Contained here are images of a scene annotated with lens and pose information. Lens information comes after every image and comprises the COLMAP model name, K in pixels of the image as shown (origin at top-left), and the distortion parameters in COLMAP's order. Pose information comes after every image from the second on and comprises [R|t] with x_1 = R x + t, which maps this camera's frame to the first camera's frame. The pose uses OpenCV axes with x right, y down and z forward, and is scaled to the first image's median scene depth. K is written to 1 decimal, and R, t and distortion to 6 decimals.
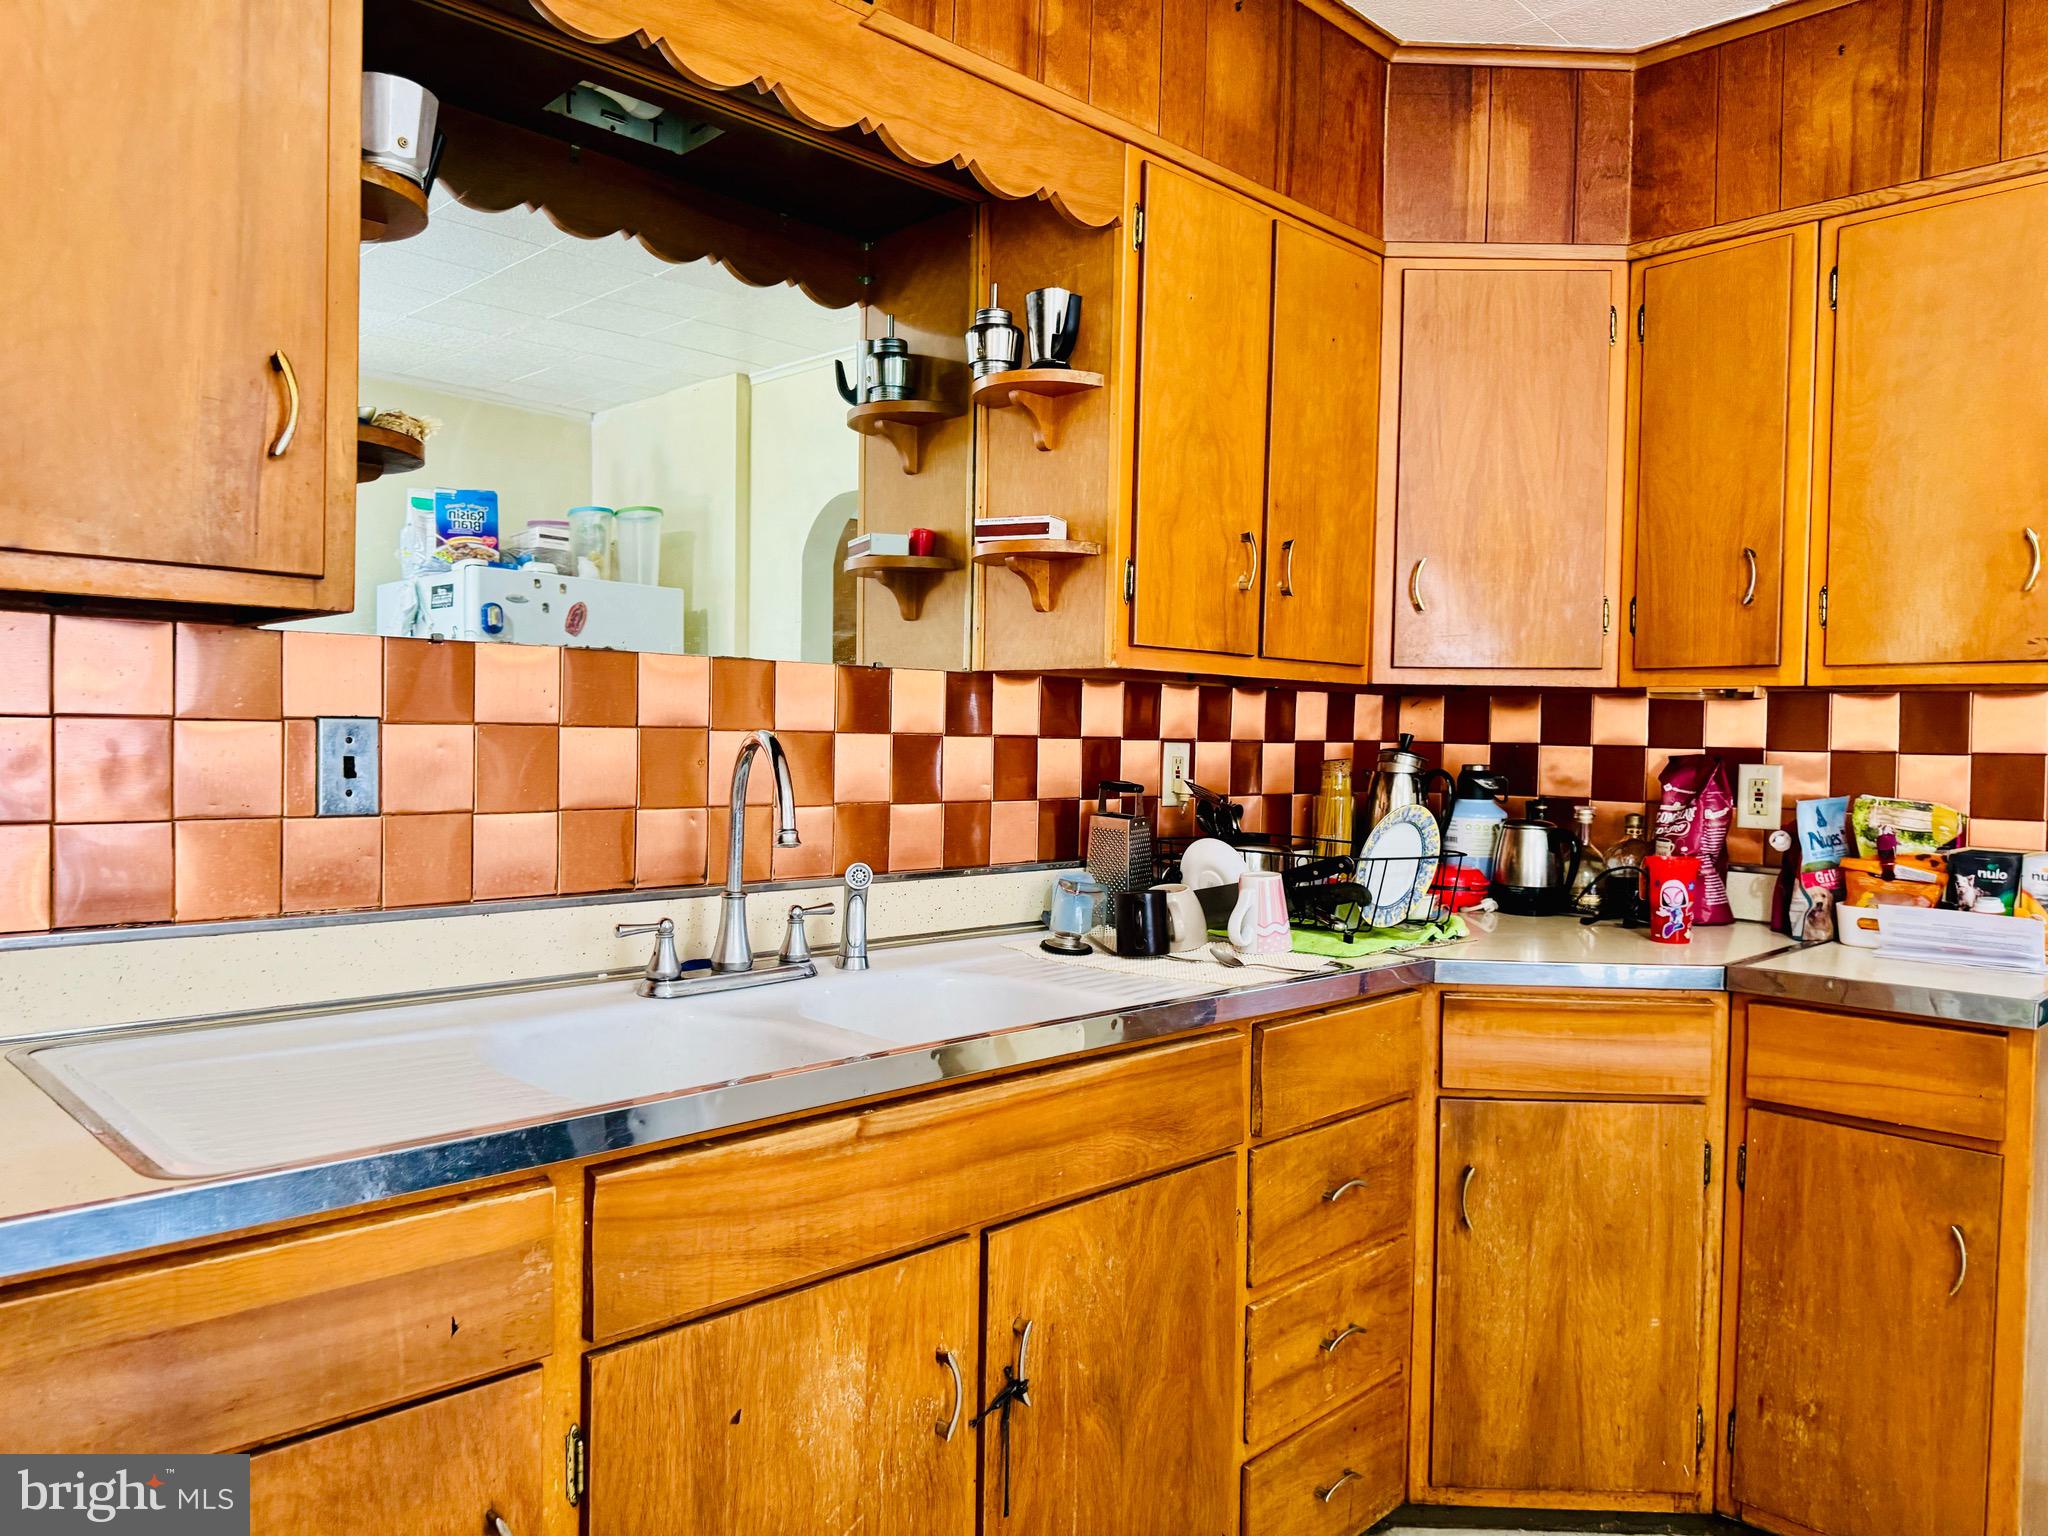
lens RADIAL K [[1461.5, 0, 1024.0], [0, 1461.5, 768.0], [0, 0, 1]] dist [0.069938, -0.070291]
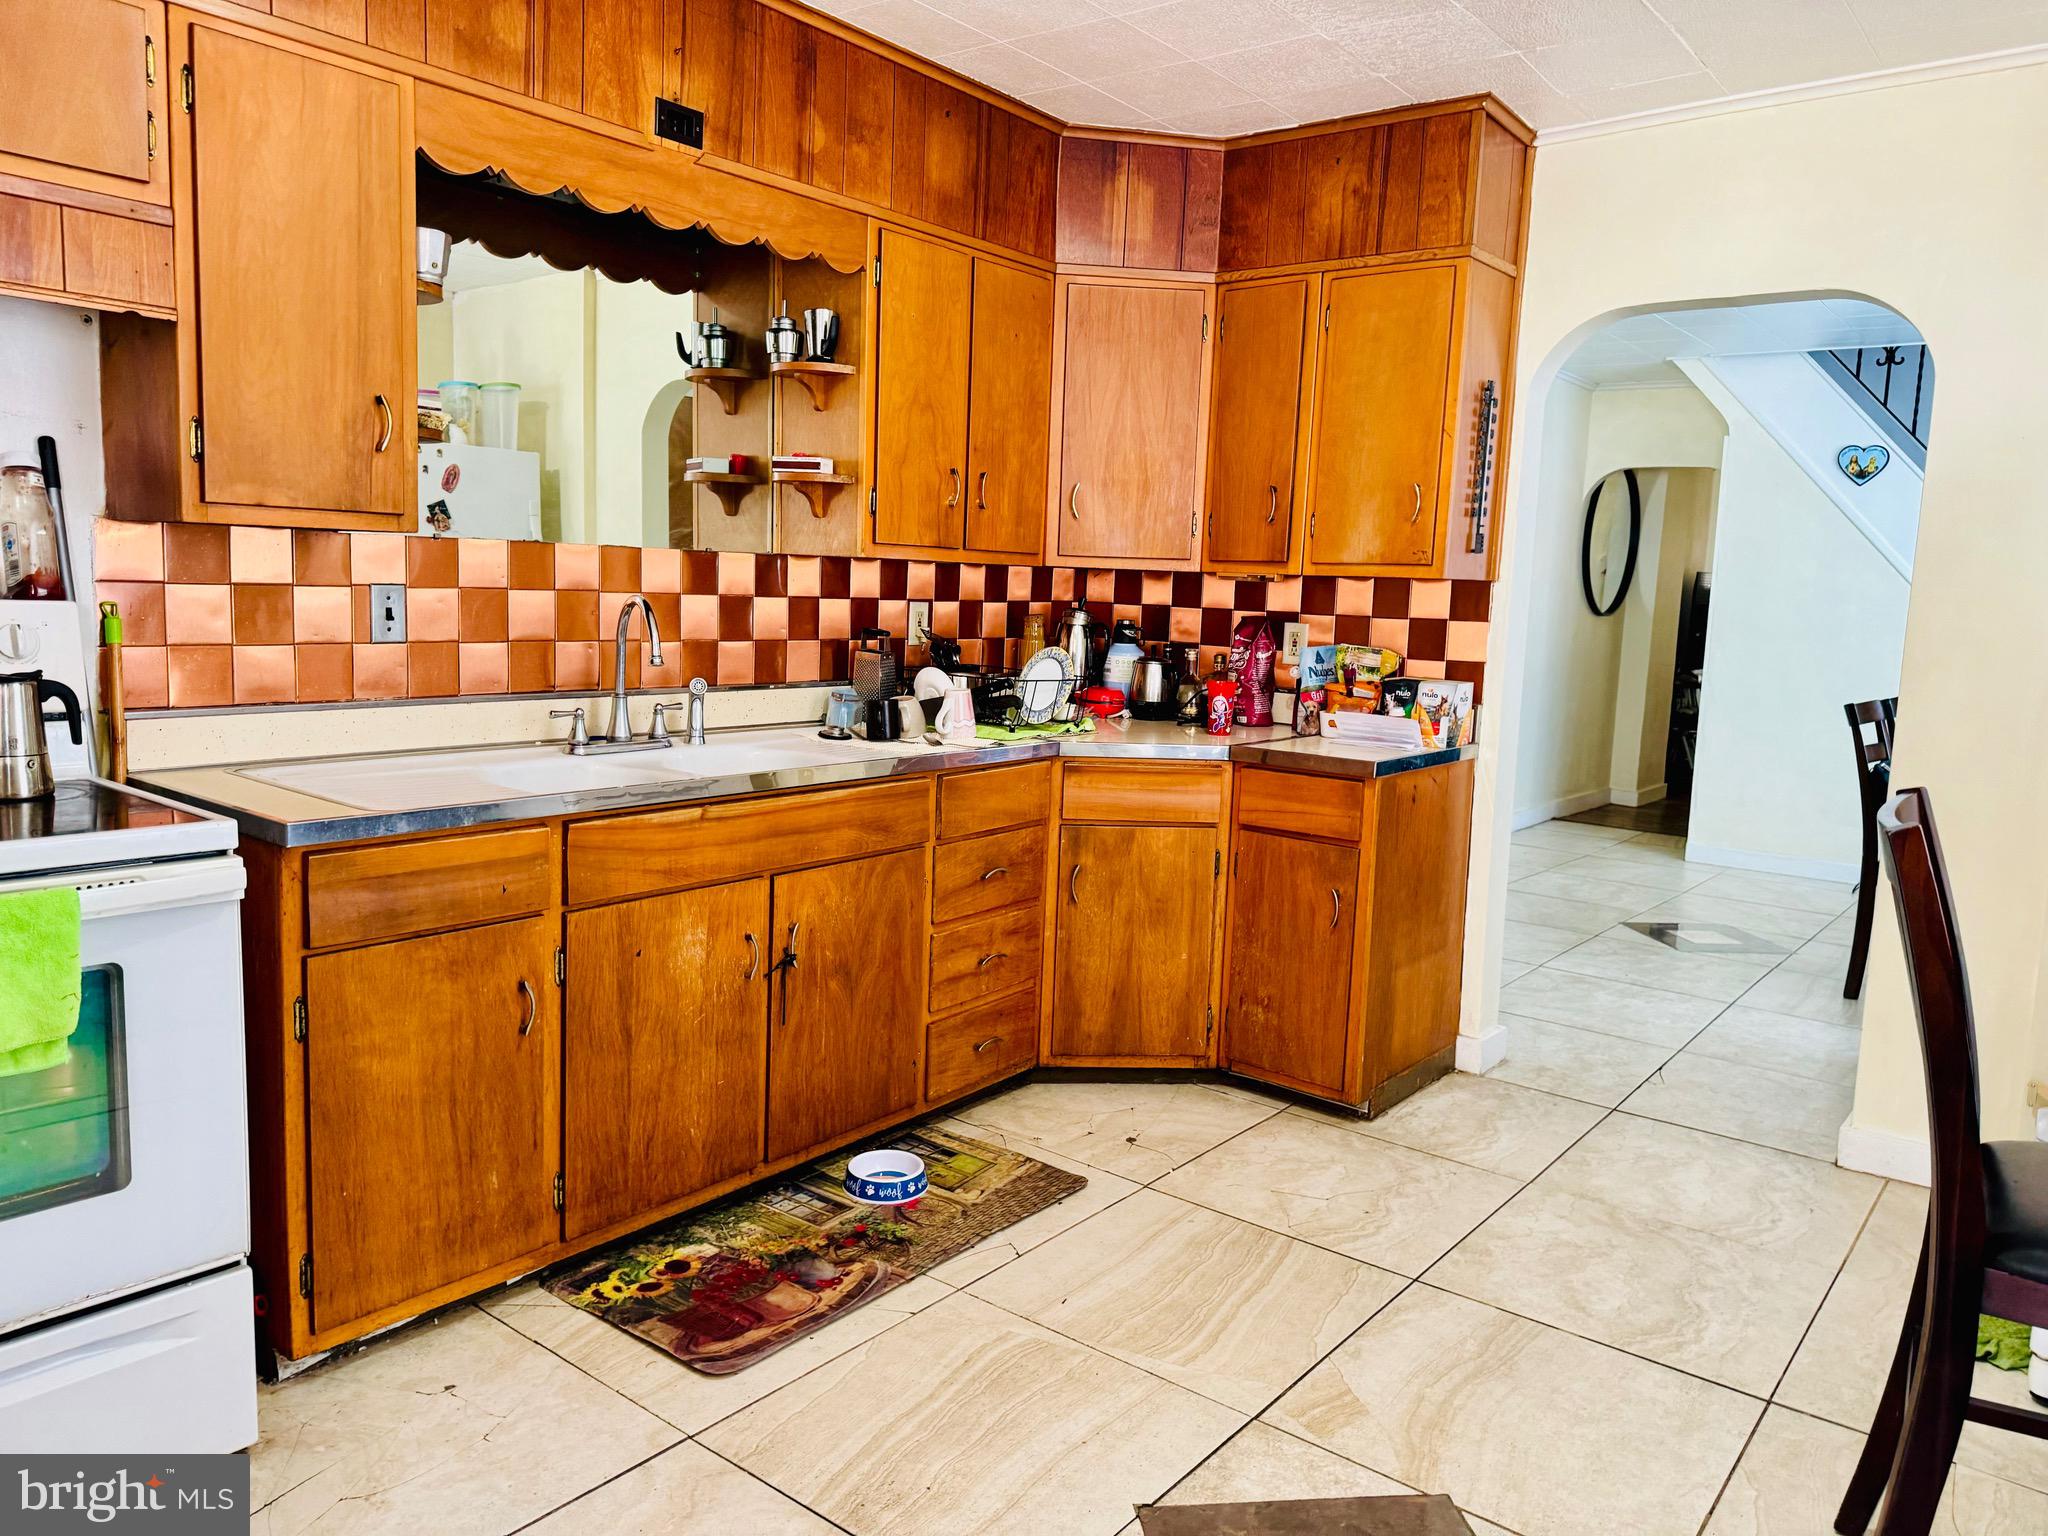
lens RADIAL K [[1419.0, 0, 1029.6], [0, 1419.0, 755.7], [0, 0, 1]] dist [0.169053, -0.299463]
pose [[0.992572, 0.005124, 0.121551, 0.053173], [-0.017983, 0.994316, 0.104936, -0.019848], [-0.120322, -0.106342, 0.987023, -0.559715]]
